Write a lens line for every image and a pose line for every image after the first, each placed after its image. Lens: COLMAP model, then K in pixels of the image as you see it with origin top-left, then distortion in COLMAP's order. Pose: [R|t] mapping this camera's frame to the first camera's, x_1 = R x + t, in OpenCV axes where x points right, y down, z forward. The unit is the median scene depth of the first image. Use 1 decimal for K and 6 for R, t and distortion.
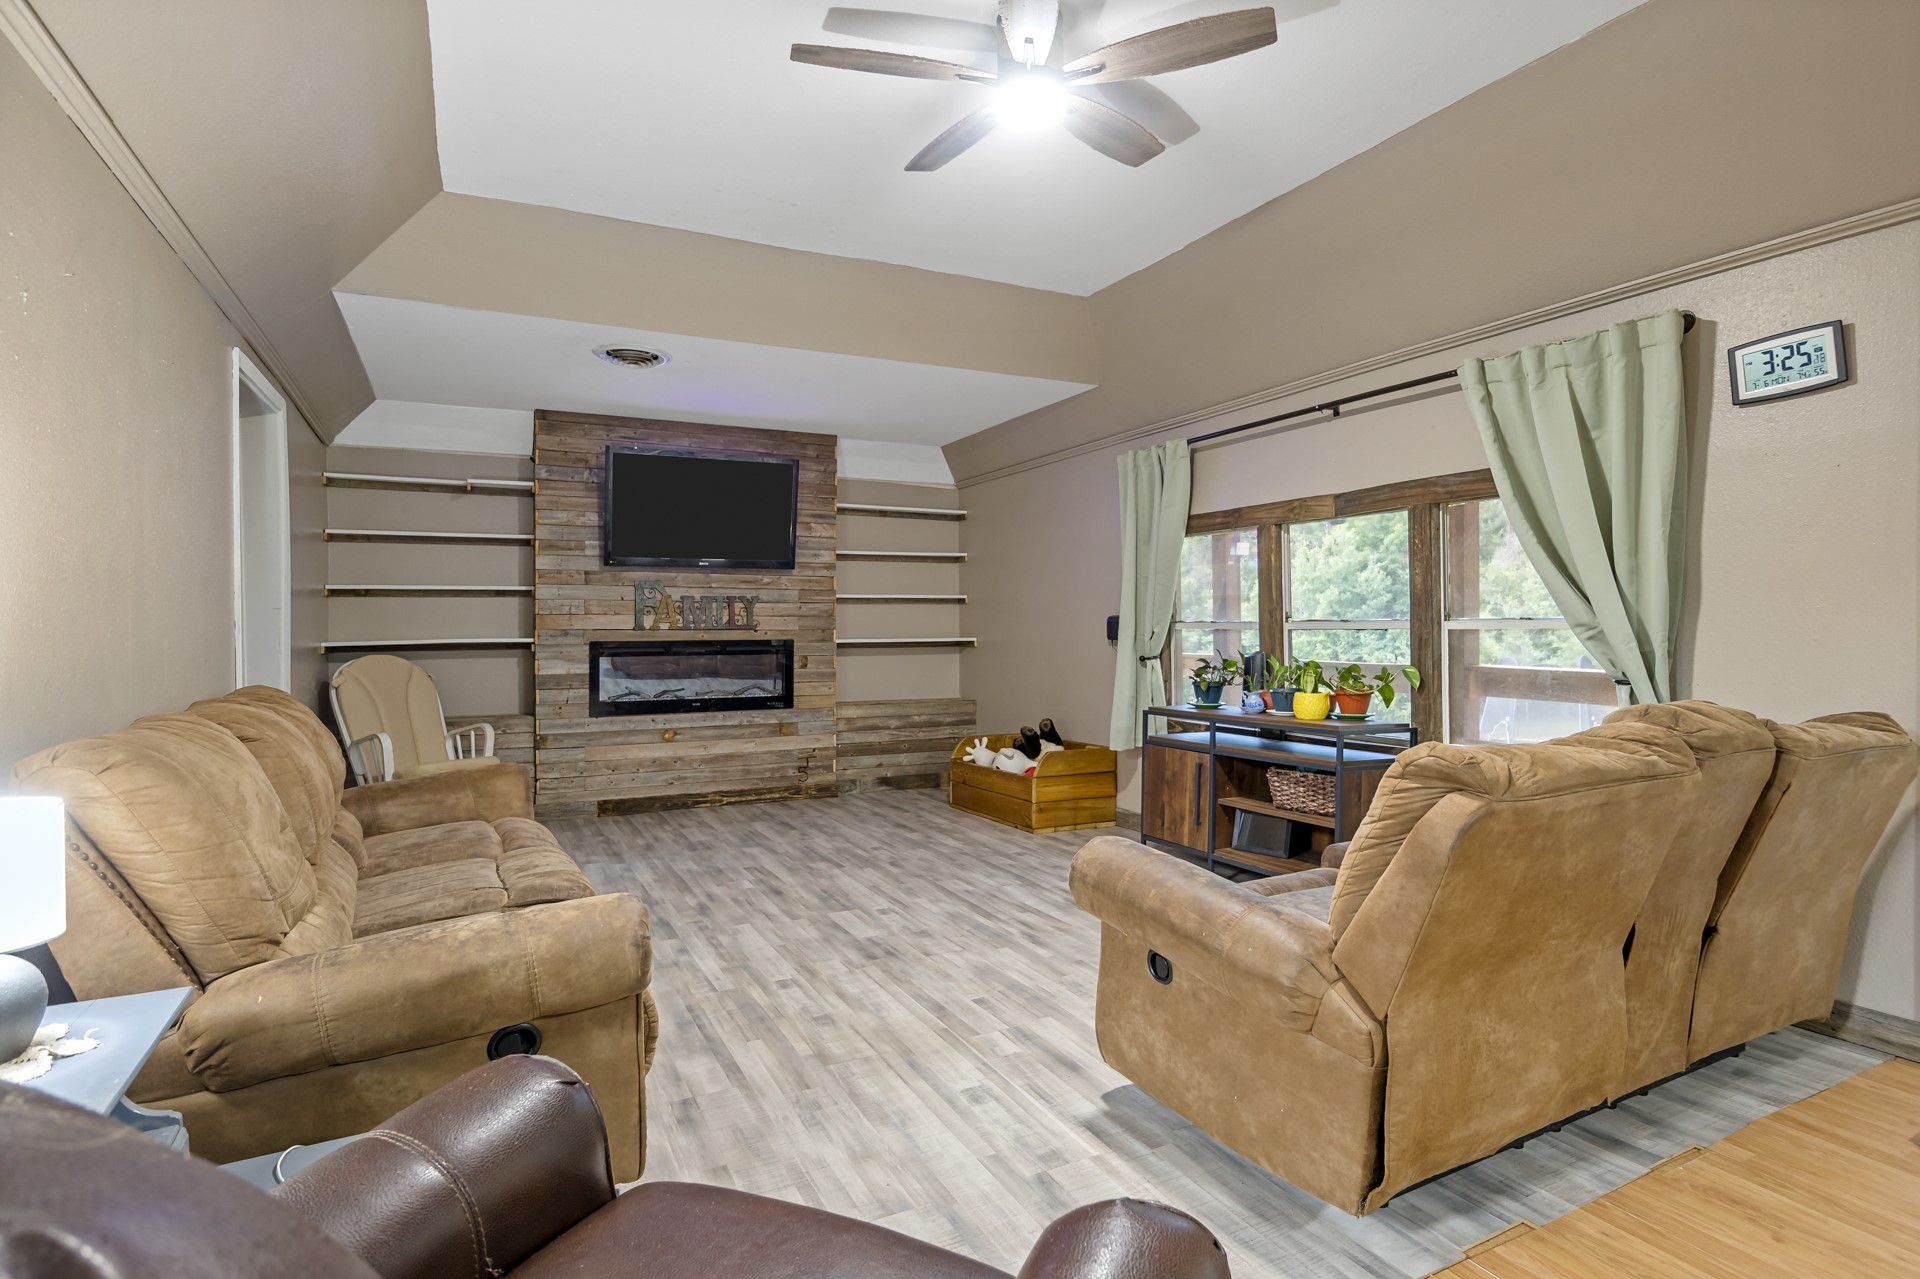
lens RADIAL K [[973.7, 0, 972.6], [0, 973.7, 631.1], [0, 0, 1]] dist [-0.011799, 0.001684]
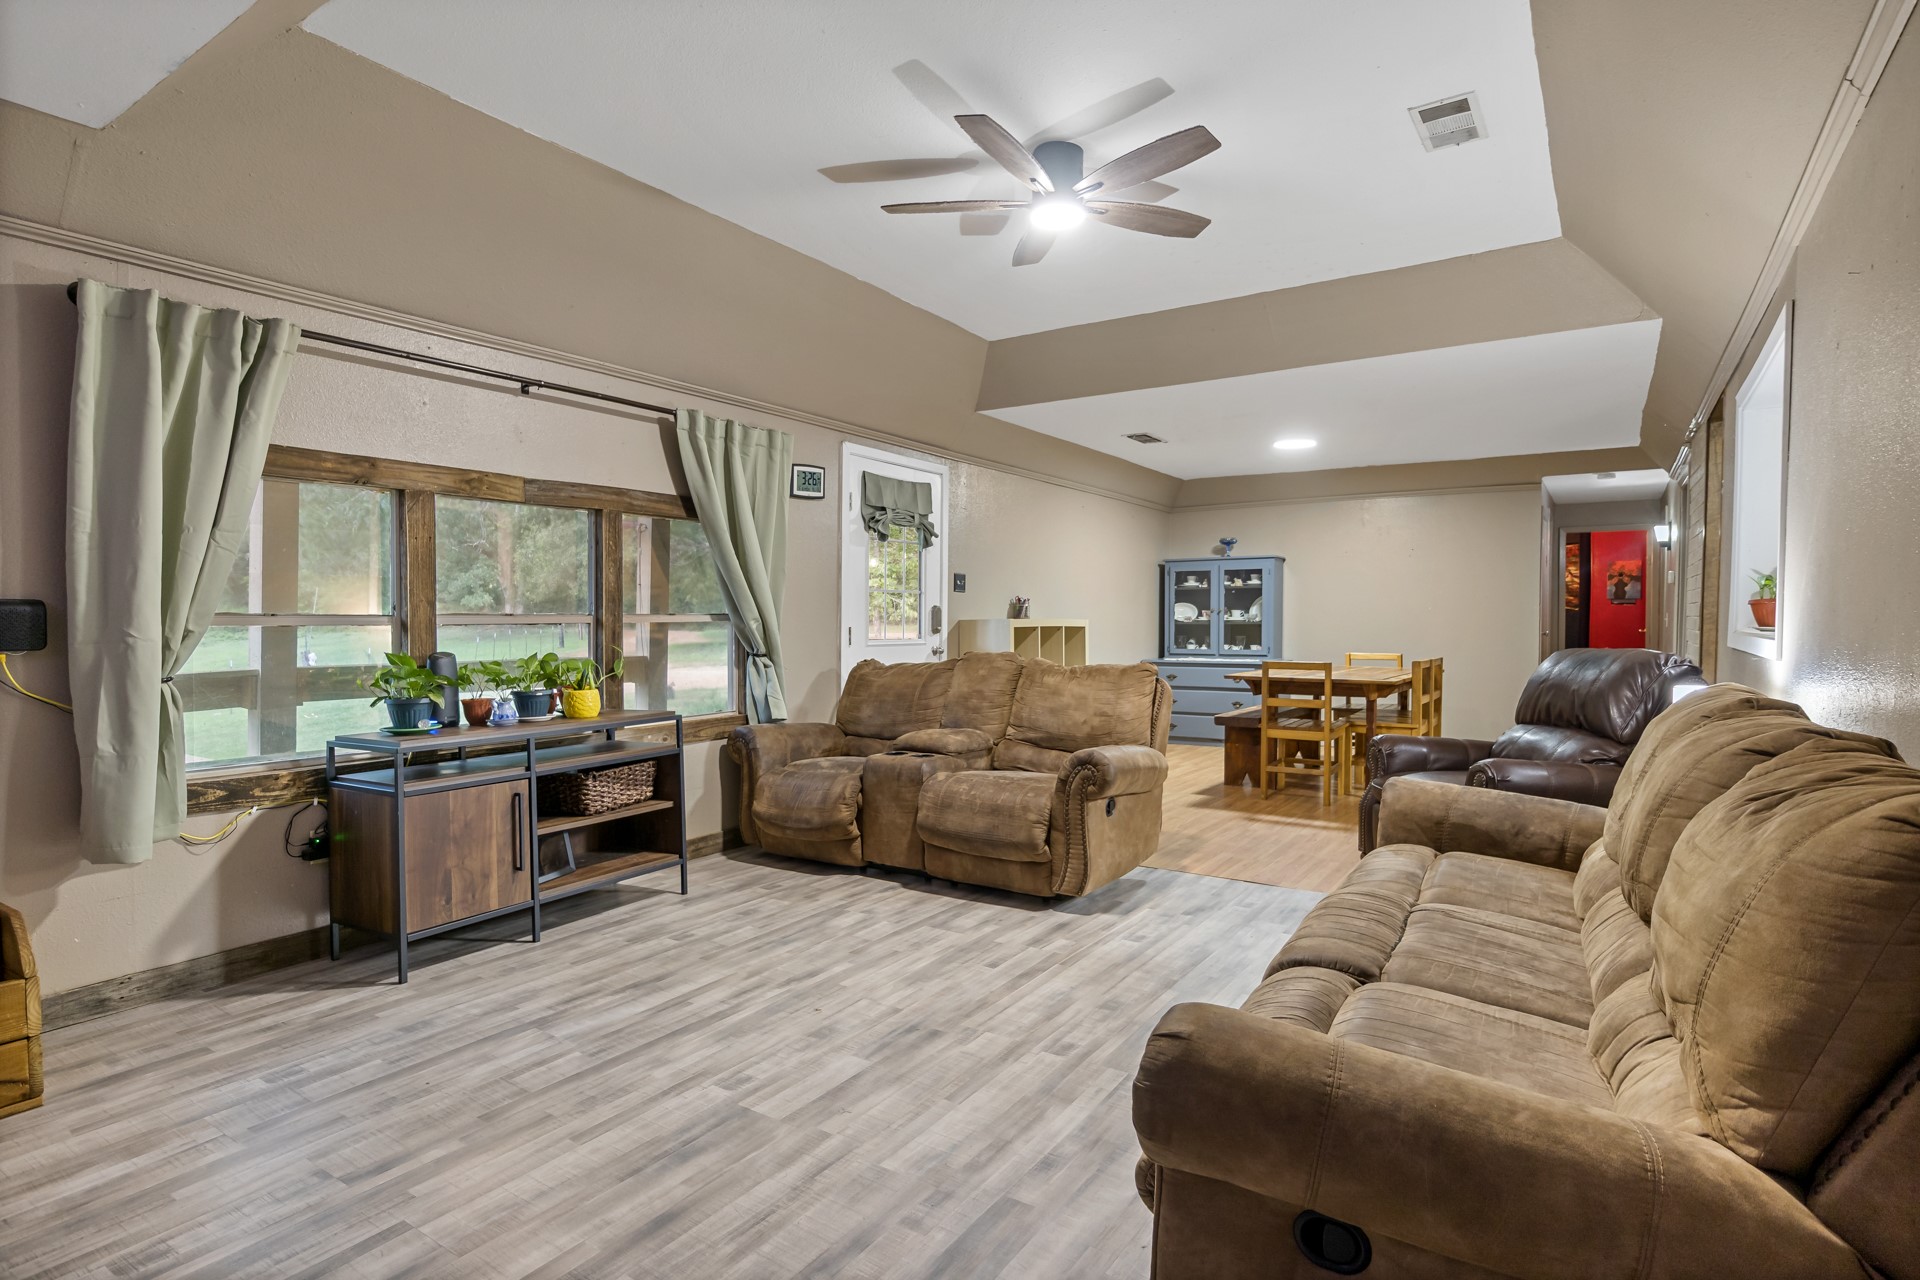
lens RADIAL K [[973.7, 0, 967.1], [0, 973.7, 636.4], [0, 0, 1]] dist [-0.011799, 0.001684]
pose [[-0.484138, -0.010940, 0.874923, -0.477606], [0.009254, 0.999802, 0.017622, -0.001526], [-0.874943, 0.016628, -0.483941, 0.801565]]
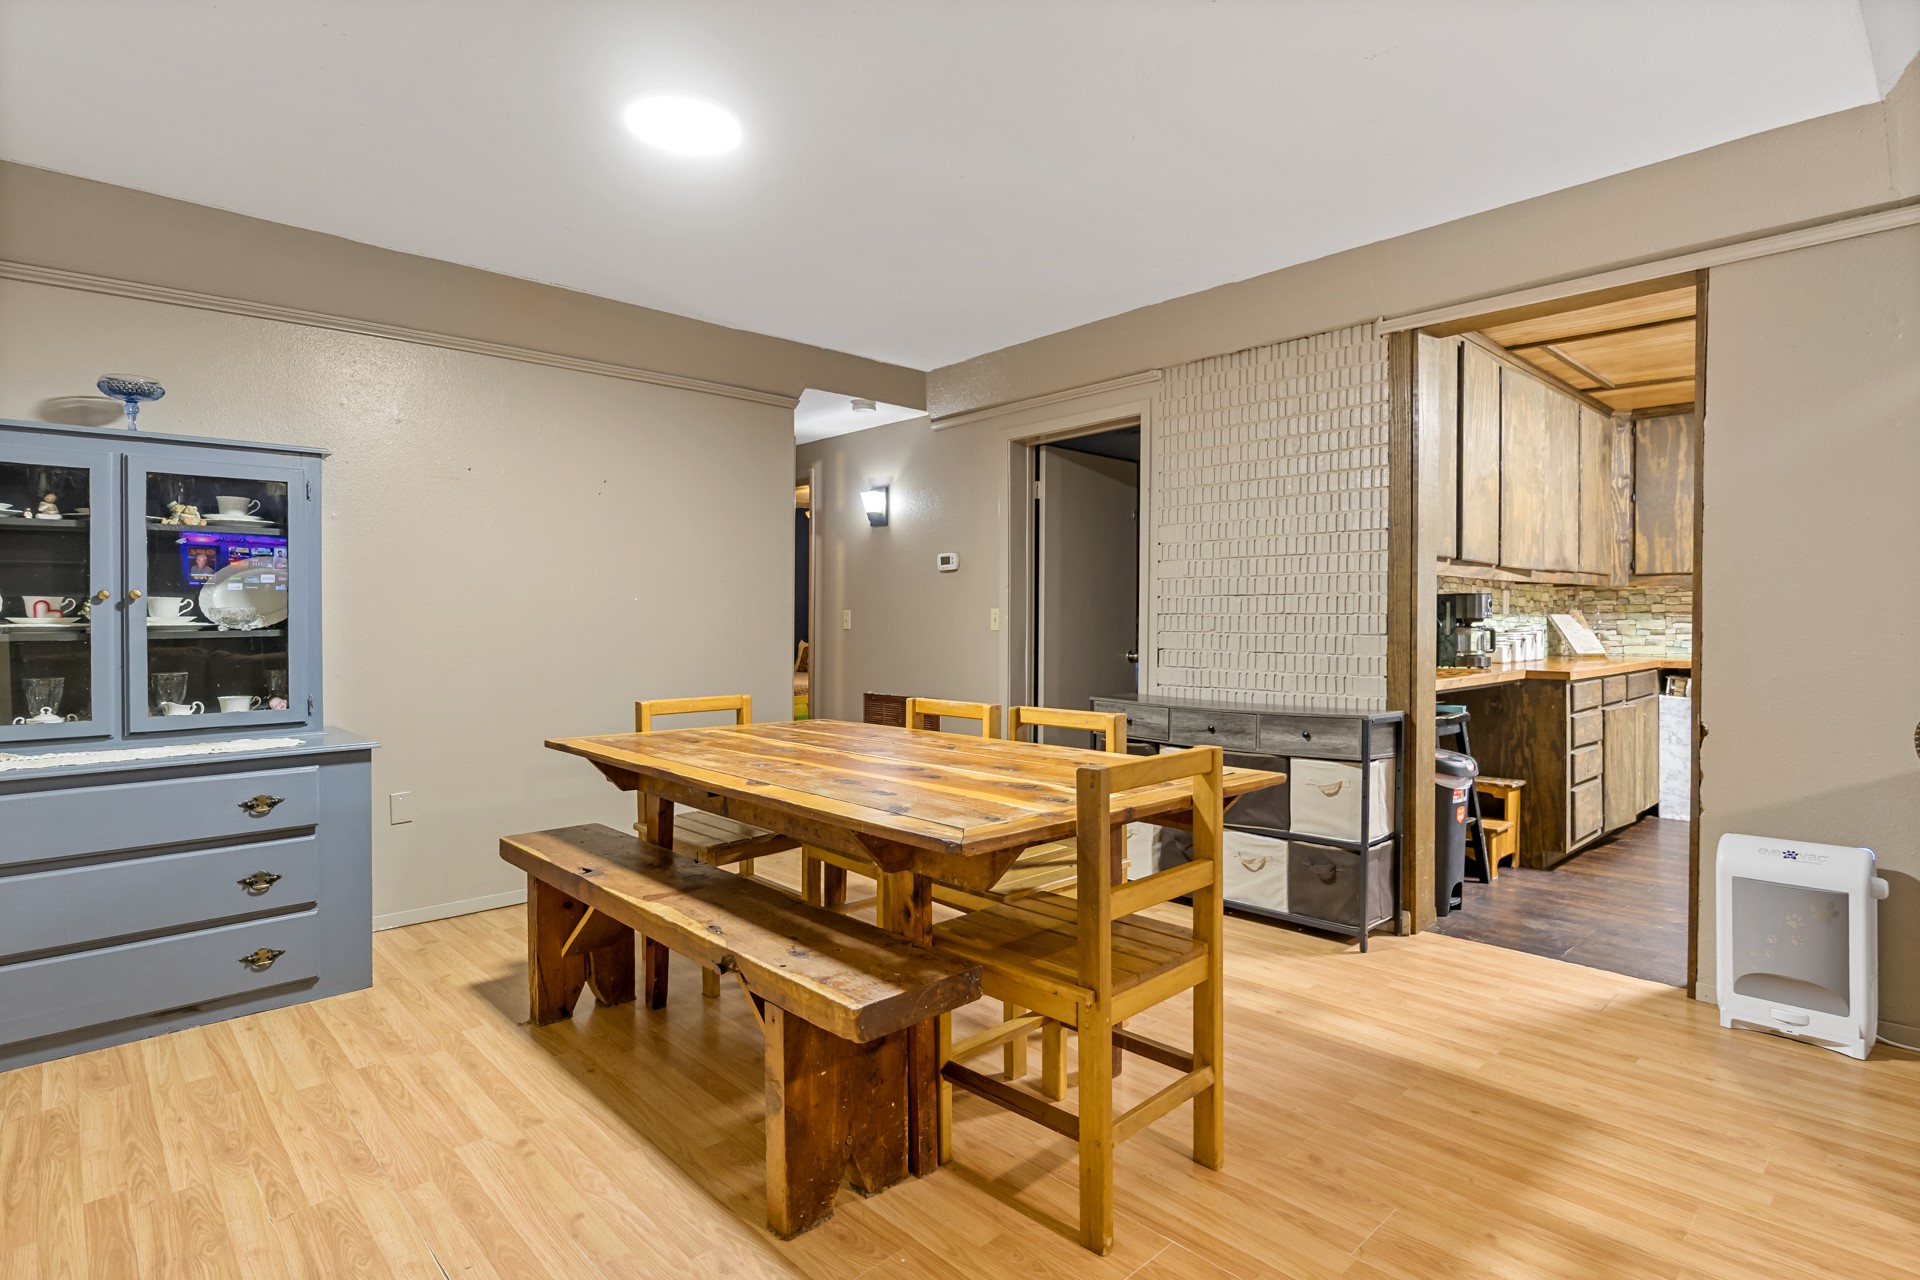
lens RADIAL K [[973.7, 0, 973.6], [0, 973.7, 616.8], [0, 0, 1]] dist [-0.011799, 0.001684]
pose [[-0.961542, 0.008360, -0.274530, 0.427493], [0.006420, 0.999948, 0.007963, -0.002725], [0.274582, 0.005894, -0.961546, 0.278852]]
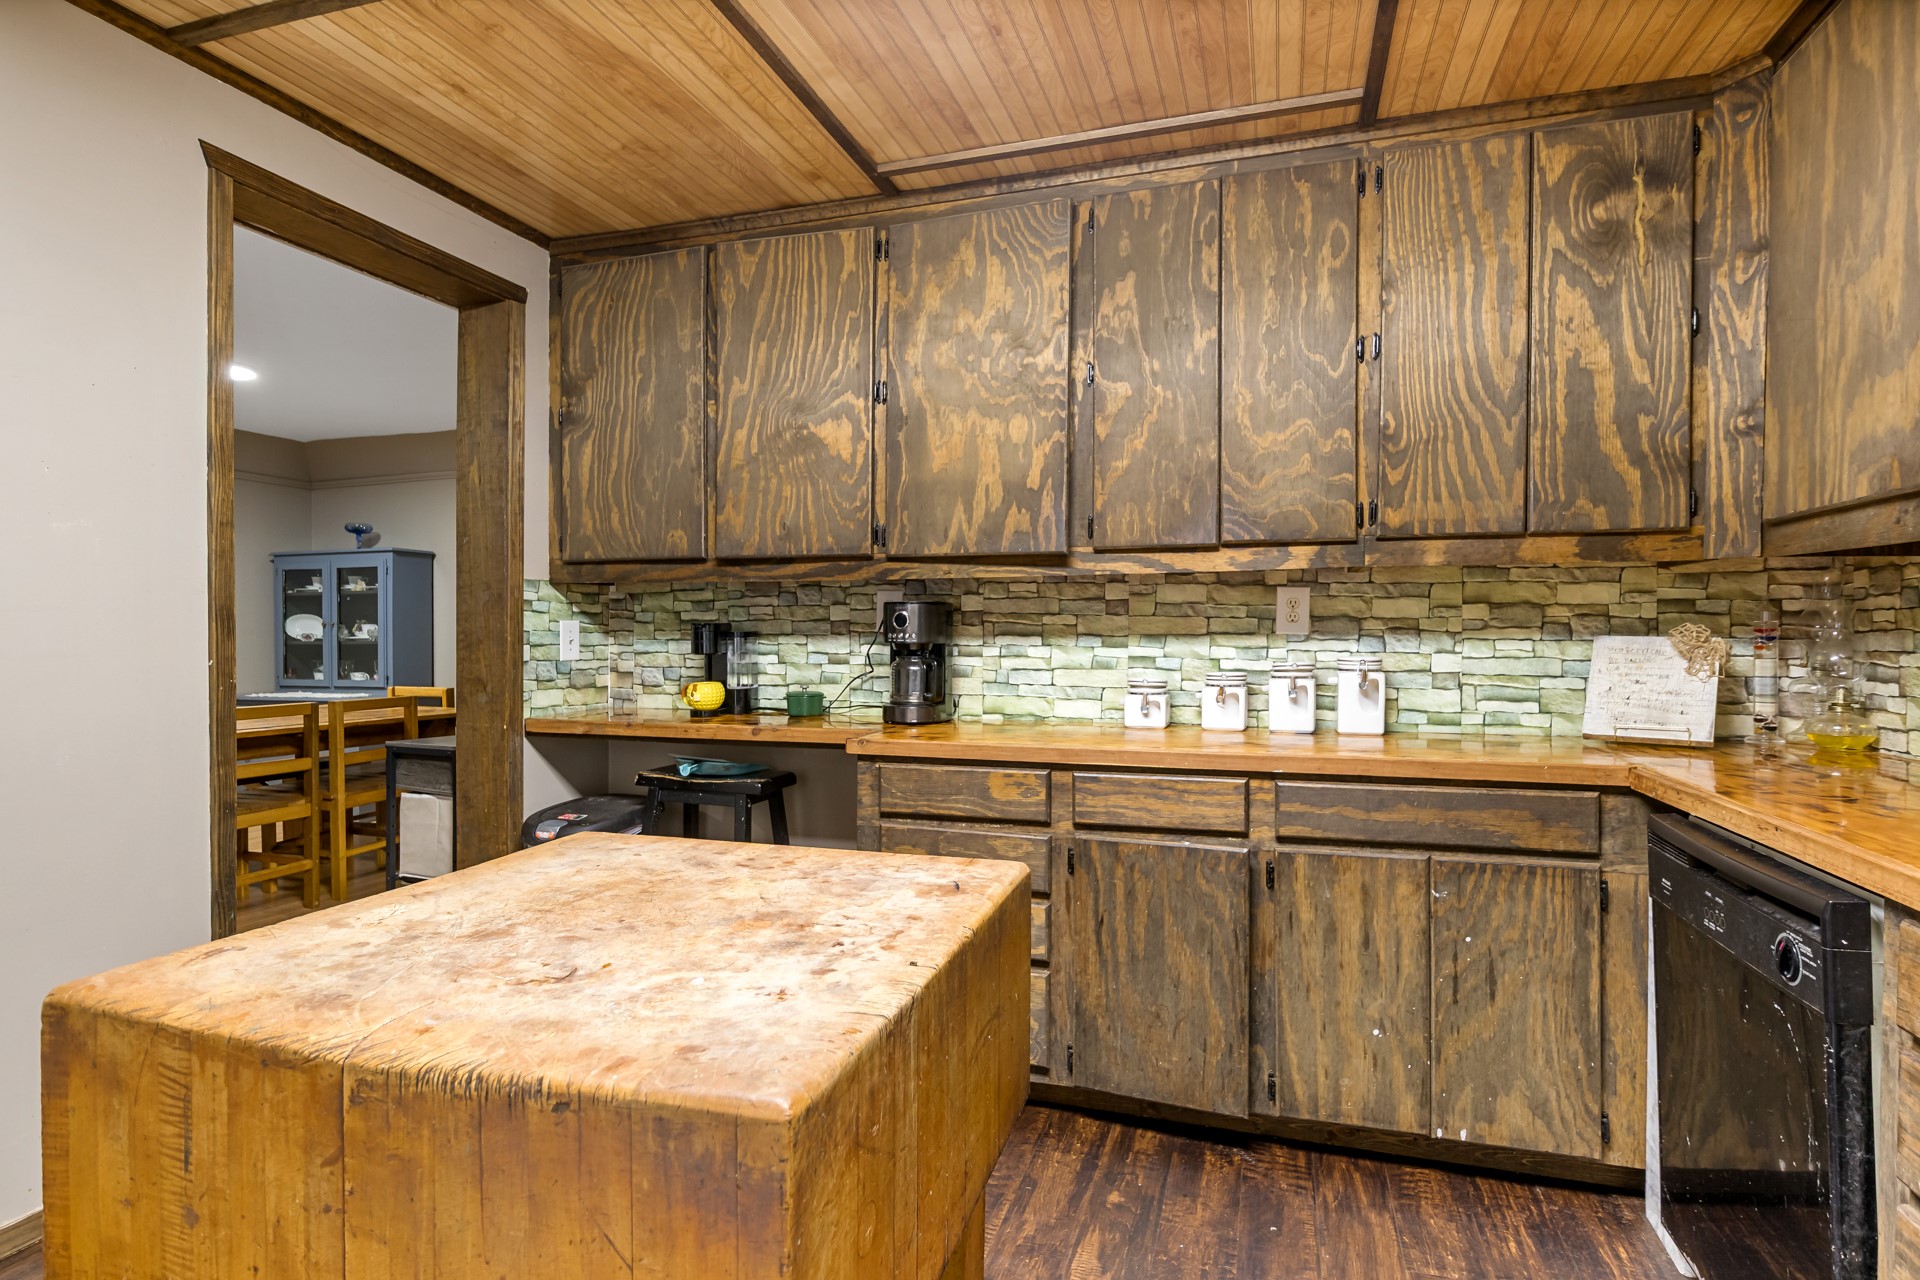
lens RADIAL K [[973.7, 0, 959.6], [0, 973.7, 635.0], [0, 0, 1]] dist [-0.011799, 0.001684]
pose [[-0.699209, 0.003349, 0.714910, -0.602020], [0.011289, 0.999916, 0.006357, 0.000820], [-0.714828, 0.012516, -0.699188, -0.064001]]
